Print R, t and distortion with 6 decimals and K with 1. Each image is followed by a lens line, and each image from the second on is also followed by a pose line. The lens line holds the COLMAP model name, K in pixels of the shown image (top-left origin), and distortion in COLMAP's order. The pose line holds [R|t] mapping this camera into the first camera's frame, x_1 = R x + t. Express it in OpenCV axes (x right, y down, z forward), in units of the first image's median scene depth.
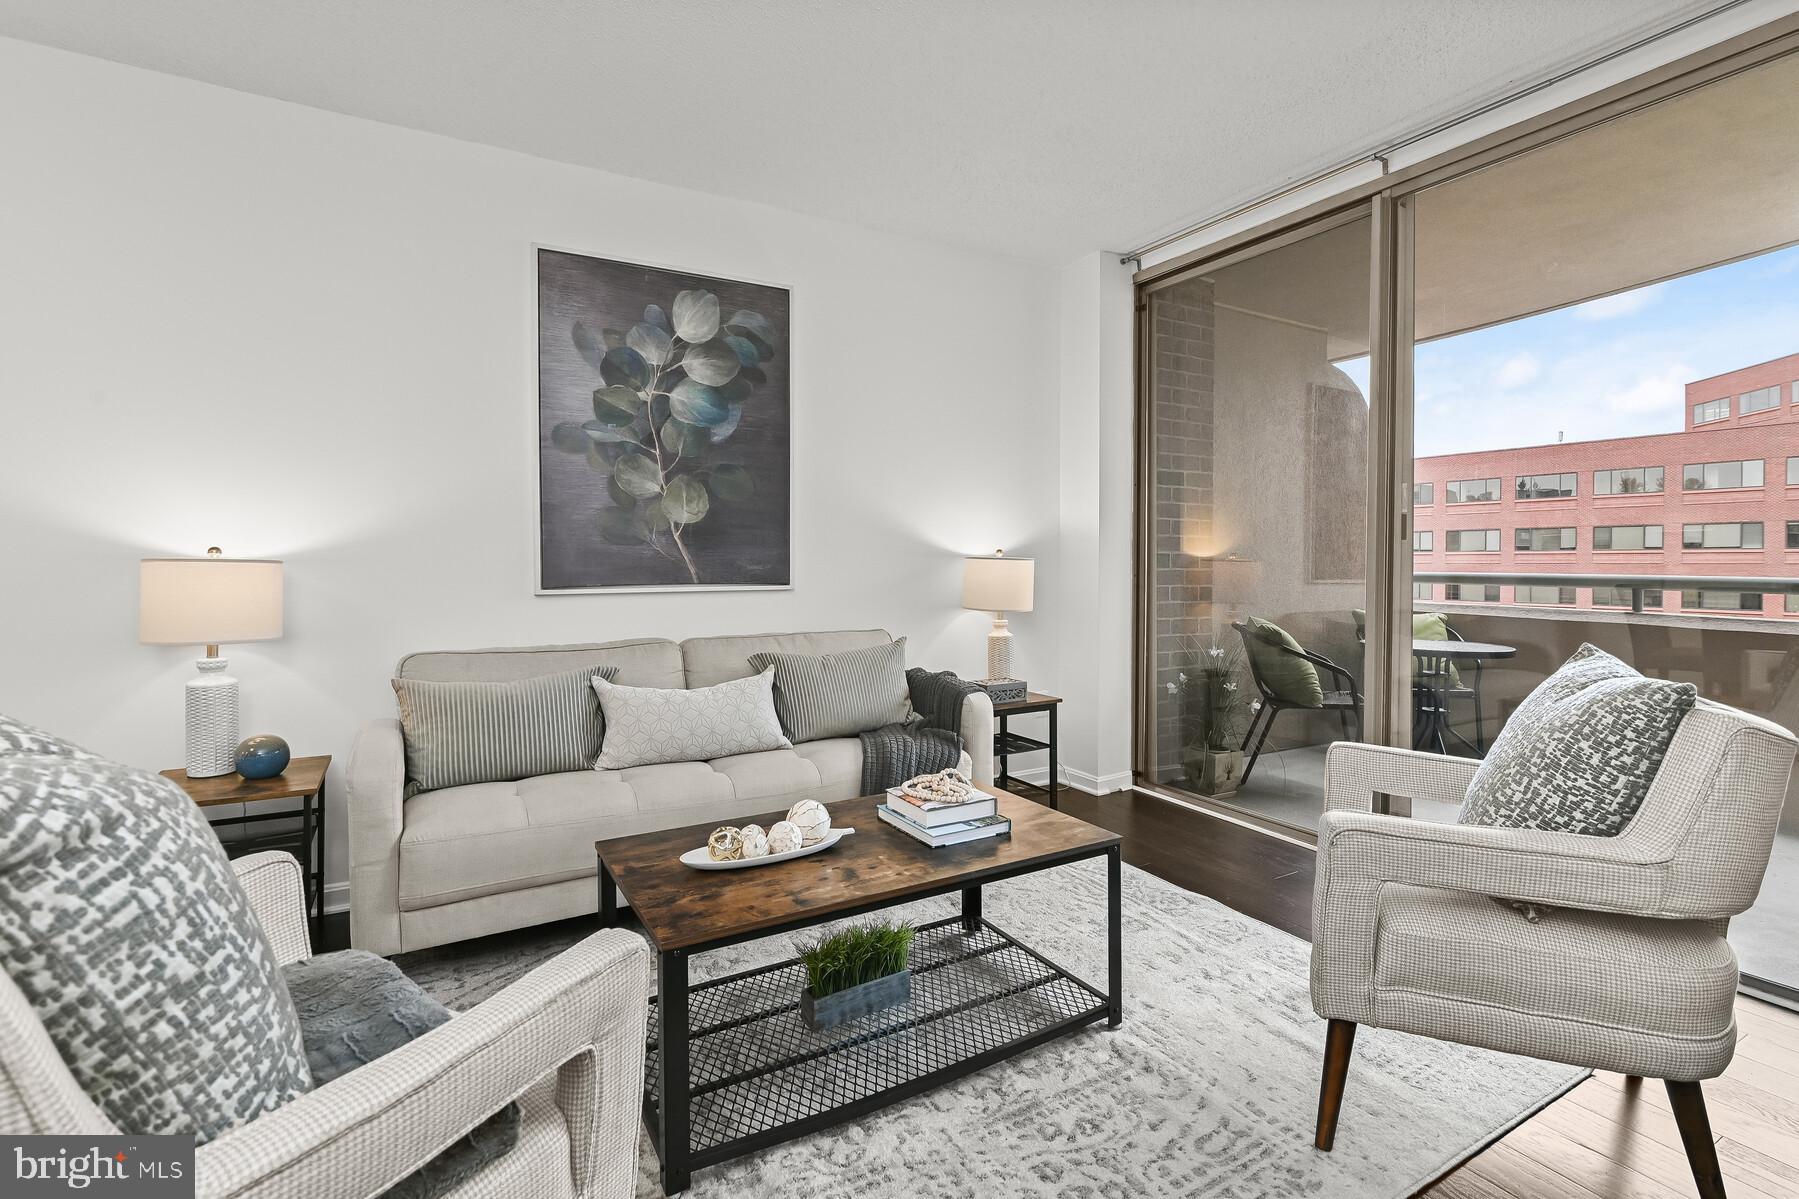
lens RADIAL K [[822.7, 0, 902.0], [0, 822.7, 572.6], [0, 0, 1]] dist [-0.001175, 0.000010]
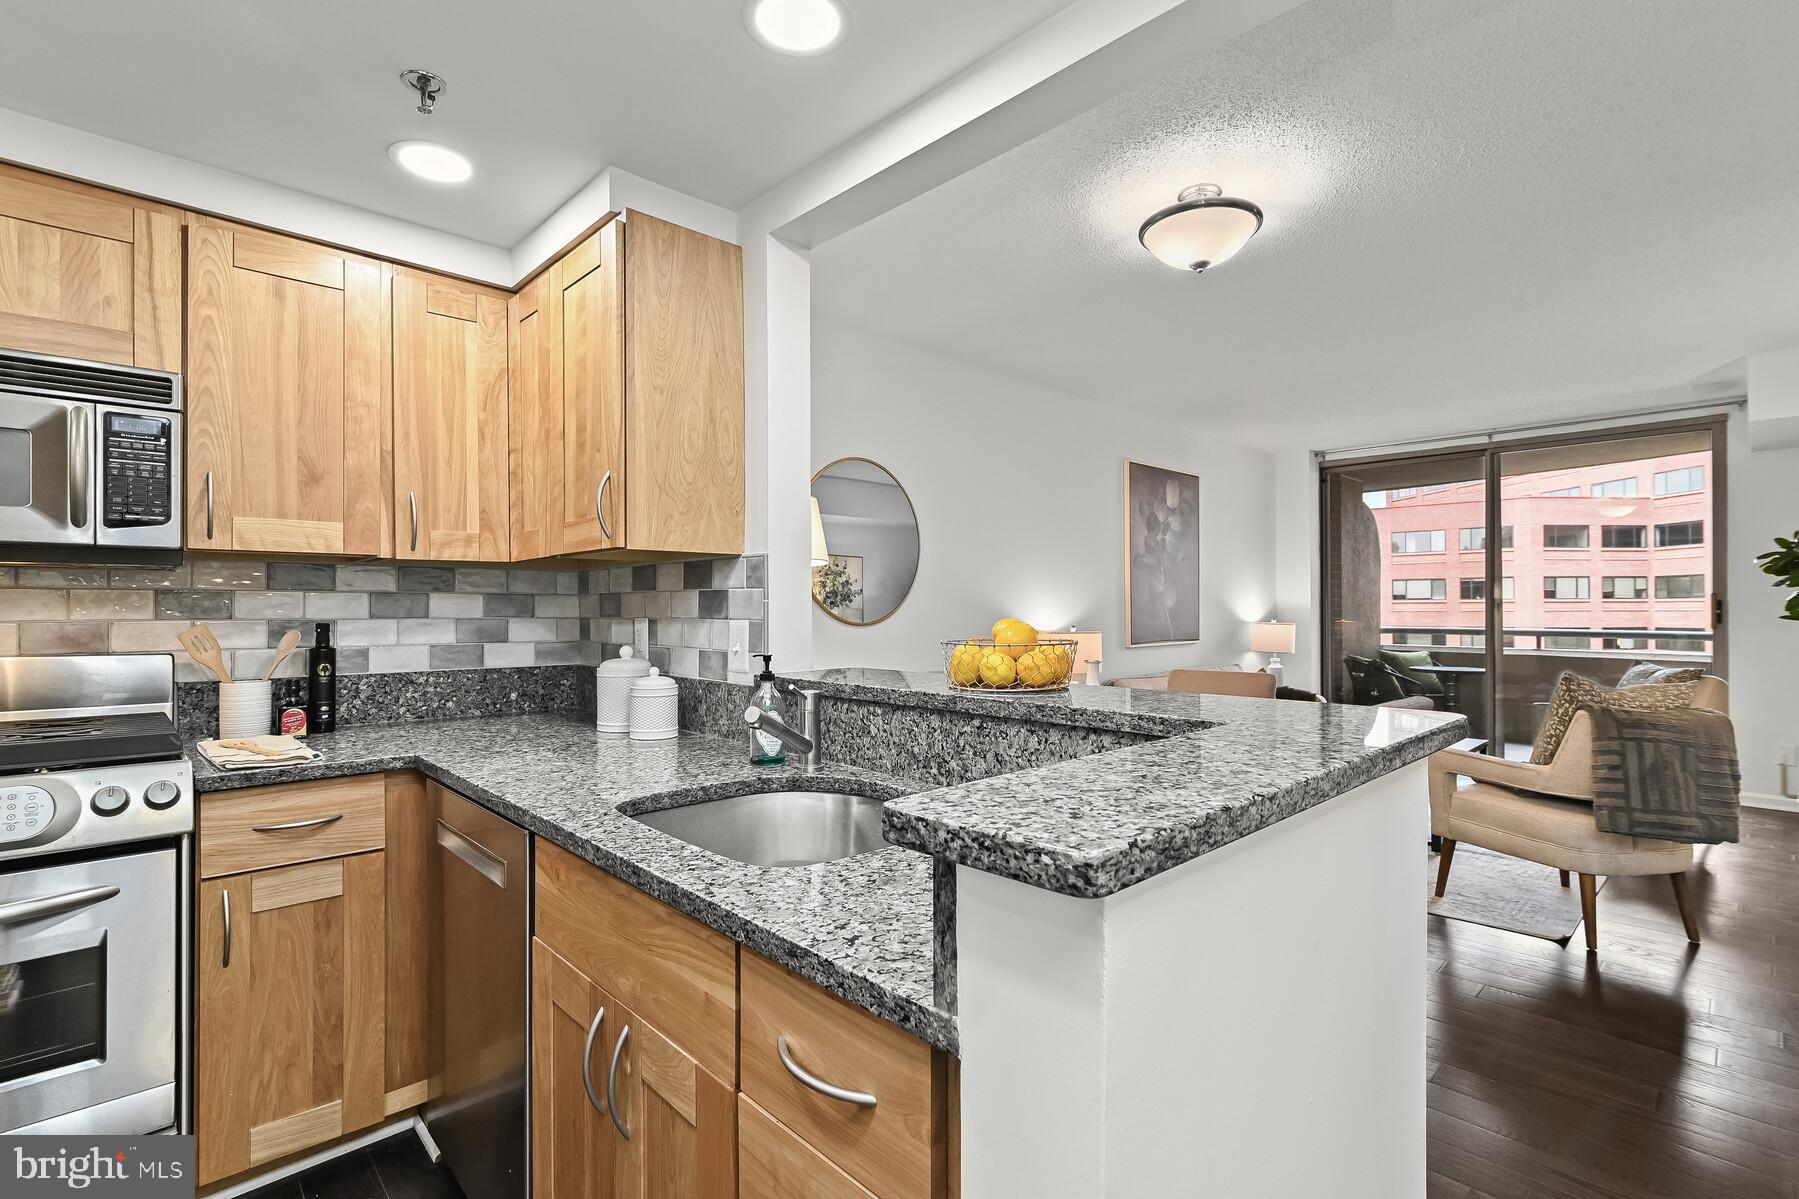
lens RADIAL K [[817.9, 0, 899.5], [0, 817.9, 603.5], [0, 0, 1]] dist [0.000264, 0.000867]
pose [[0.972076, -0.000898, 0.234663, -1.295749], [0.005894, 0.999771, -0.020590, -0.034031], [-0.234590, 0.021398, 0.971859, -0.636088]]
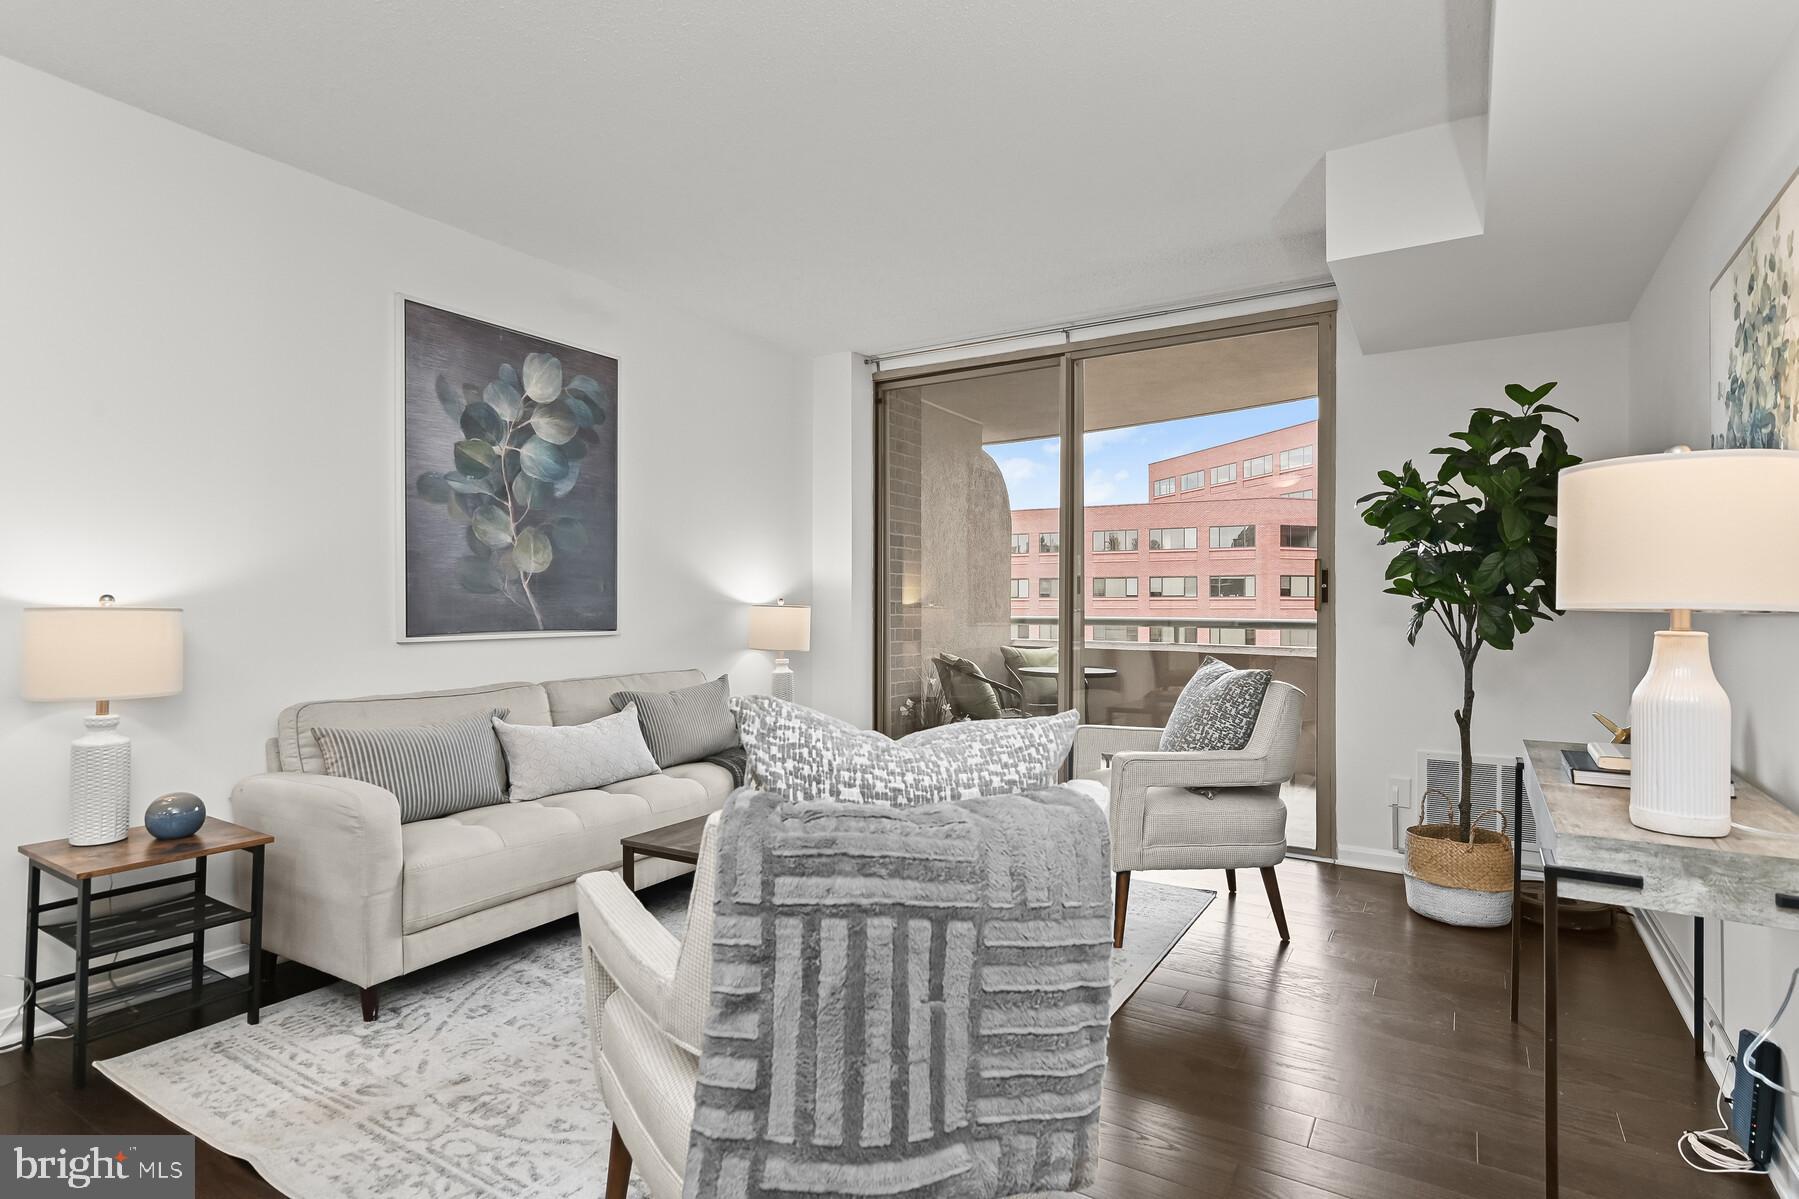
lens RADIAL K [[896.1, 0, 894.9], [0, 896.1, 602.5], [0, 0, 1]] dist [0.006254, 0.001161]
pose [[0.883289, 0.002950, 0.468820, -0.398785], [0.005470, 0.999847, -0.016599, -0.000213], [-0.468797, 0.017226, 0.883138, -0.234339]]
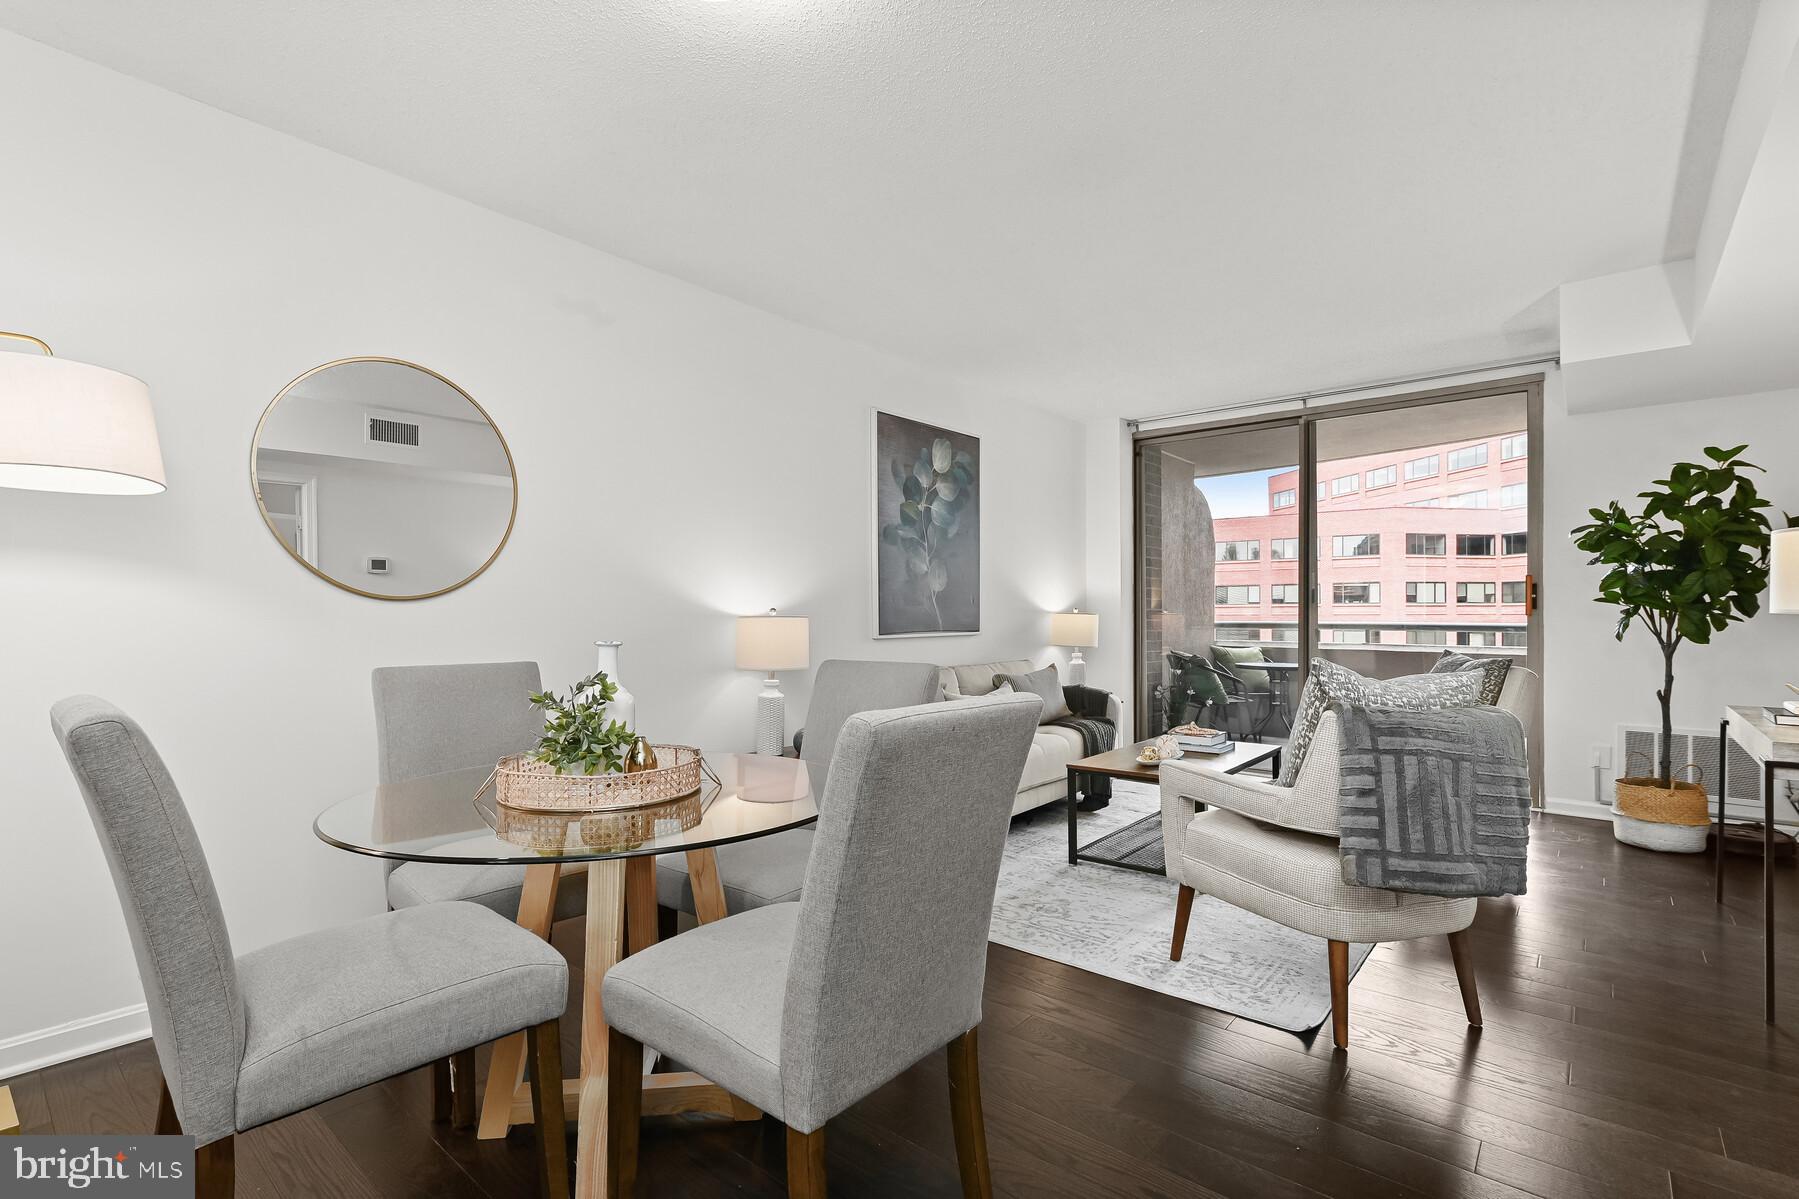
lens RADIAL K [[818.9, 0, 899.6], [0, 818.9, 614.2], [0, 0, 1]] dist [0.000959, 0.000425]
pose [[0.940573, -0.002713, 0.339582, -0.858554], [0.007614, 0.999885, -0.013100, 0.002165], [-0.339507, 0.014907, 0.940485, -0.406901]]
